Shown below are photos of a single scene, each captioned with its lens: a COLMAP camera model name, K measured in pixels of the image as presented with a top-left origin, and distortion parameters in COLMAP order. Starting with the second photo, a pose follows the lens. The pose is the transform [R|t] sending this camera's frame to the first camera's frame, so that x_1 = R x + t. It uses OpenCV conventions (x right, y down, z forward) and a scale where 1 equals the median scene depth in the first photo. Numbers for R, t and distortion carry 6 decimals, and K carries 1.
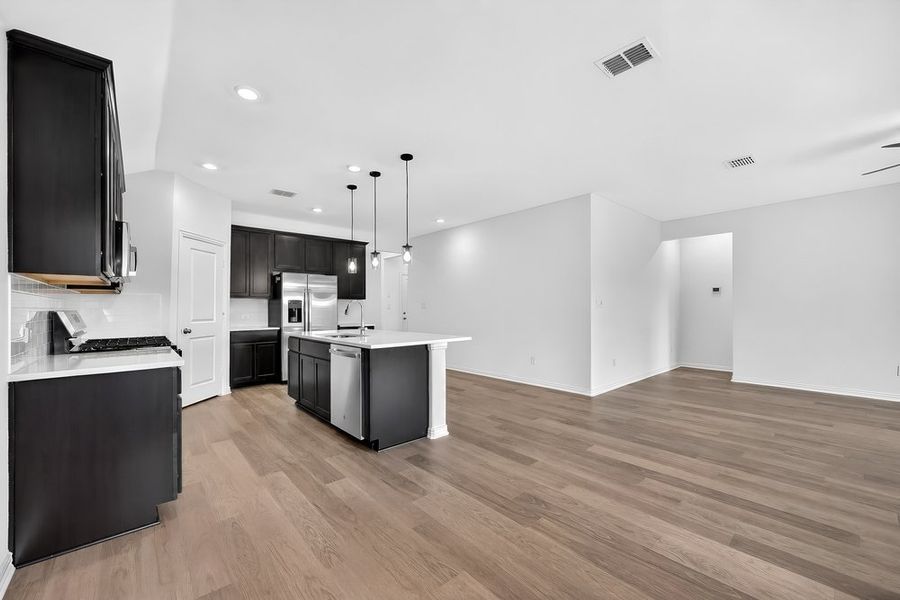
lens RADIAL K [[357.5, 0, 446.2], [0, 357.5, 306.8], [0, 0, 1]] dist [0.001261, -0.000324]
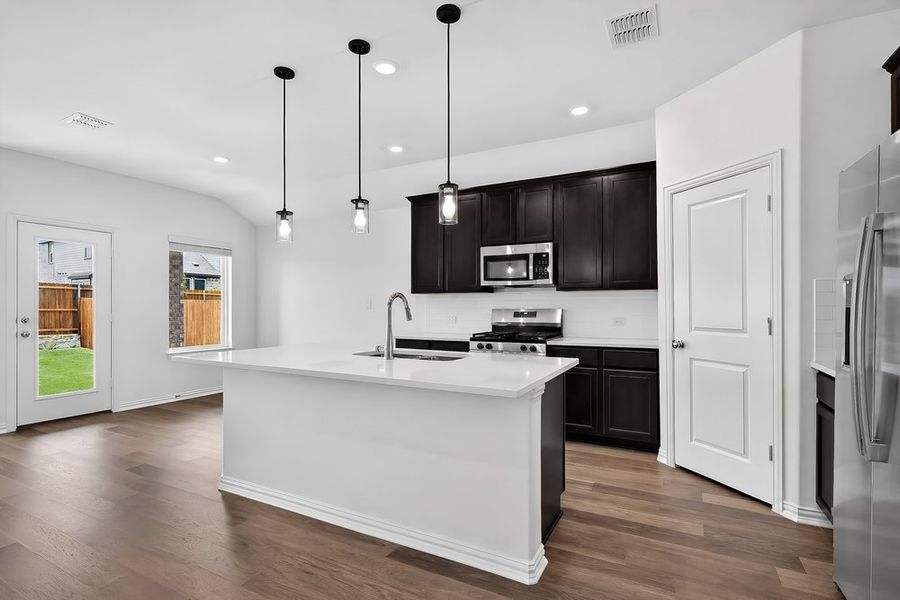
lens RADIAL K [[434.5, 0, 453.9], [0, 434.5, 305.4], [0, 0, 1]] dist [0.002920, 0.000047]
pose [[-0.930079, 0.000886, -0.367360, -0.069432], [0.004462, 0.999951, -0.008885, 0.004302], [0.367334, -0.009903, -0.930037, 1.199775]]
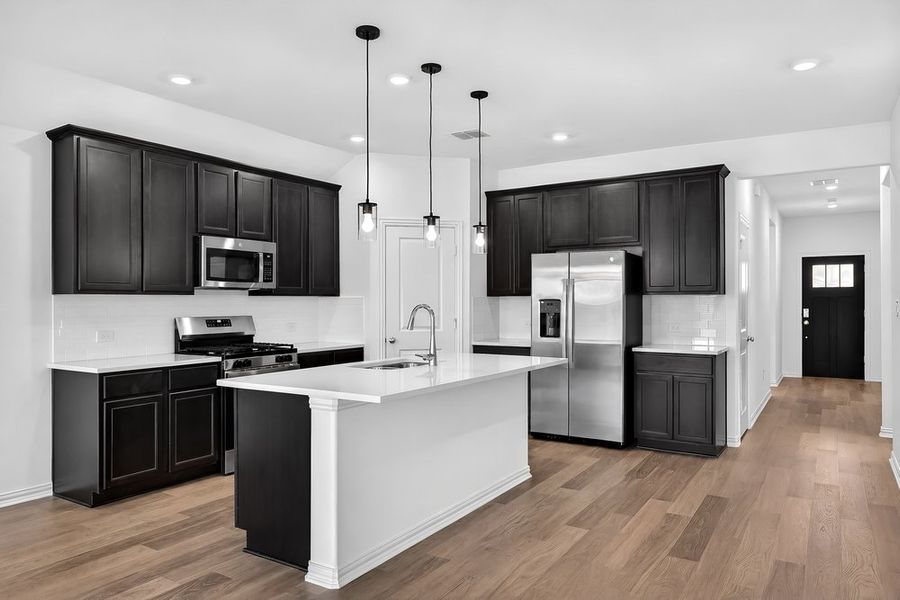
lens RADIAL K [[612.6, 0, 465.3], [0, 612.6, 301.3], [0, 0, 1]] dist [-0.027865, 0.006981]
pose [[0.299221, 0.001270, -0.954183, 0.510346], [0.008279, 0.999958, 0.003927, -0.019697], [0.954148, -0.009075, 0.299198, 0.564253]]
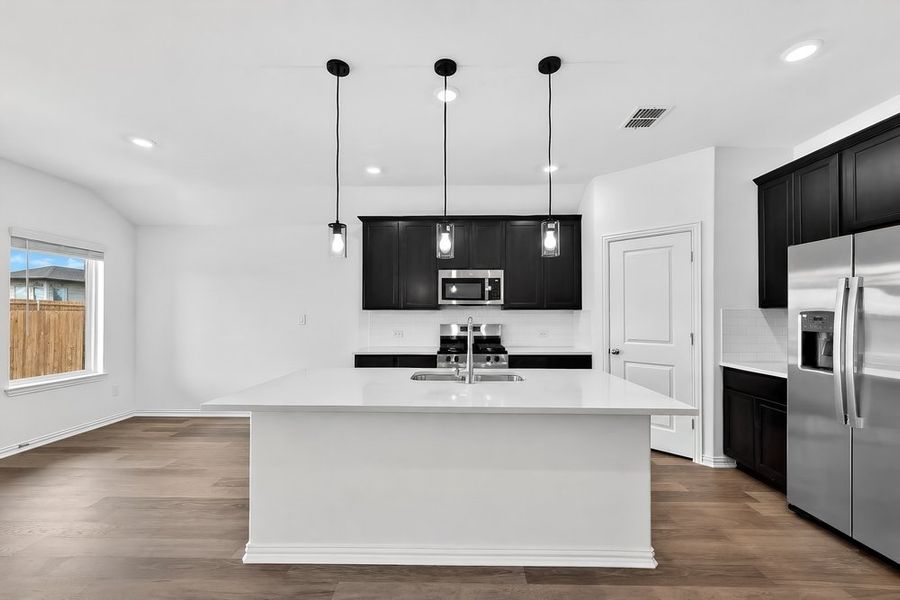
lens RADIAL K [[357.5, 0, 452.9], [0, 357.5, 309.7], [0, 0, 1]] dist [0.001261, -0.000324]
pose [[-0.665769, -0.006756, -0.746127, 0.126420], [0.006702, 0.999865, -0.015033, -0.016314], [0.746128, -0.015010, -0.665633, 0.985927]]
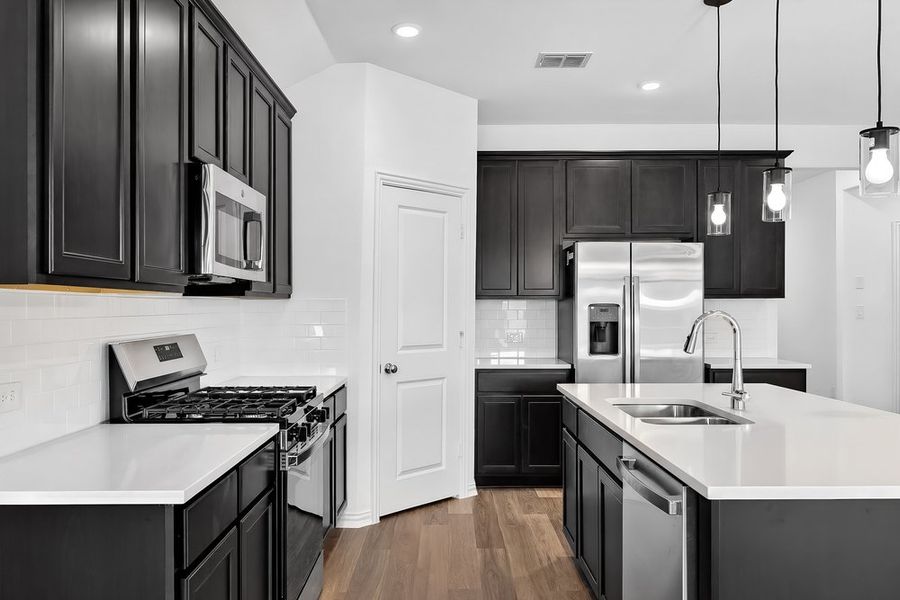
lens RADIAL K [[717.6, 0, 446.9], [0, 717.6, 304.7], [0, 0, 1]] dist [0.014654, 0.005217]
pose [[0.761670, -0.003016, -0.647958, 0.002769], [0.005675, 0.999982, 0.002016, -0.019585], [0.647940, -0.005213, 0.761673, 0.207413]]
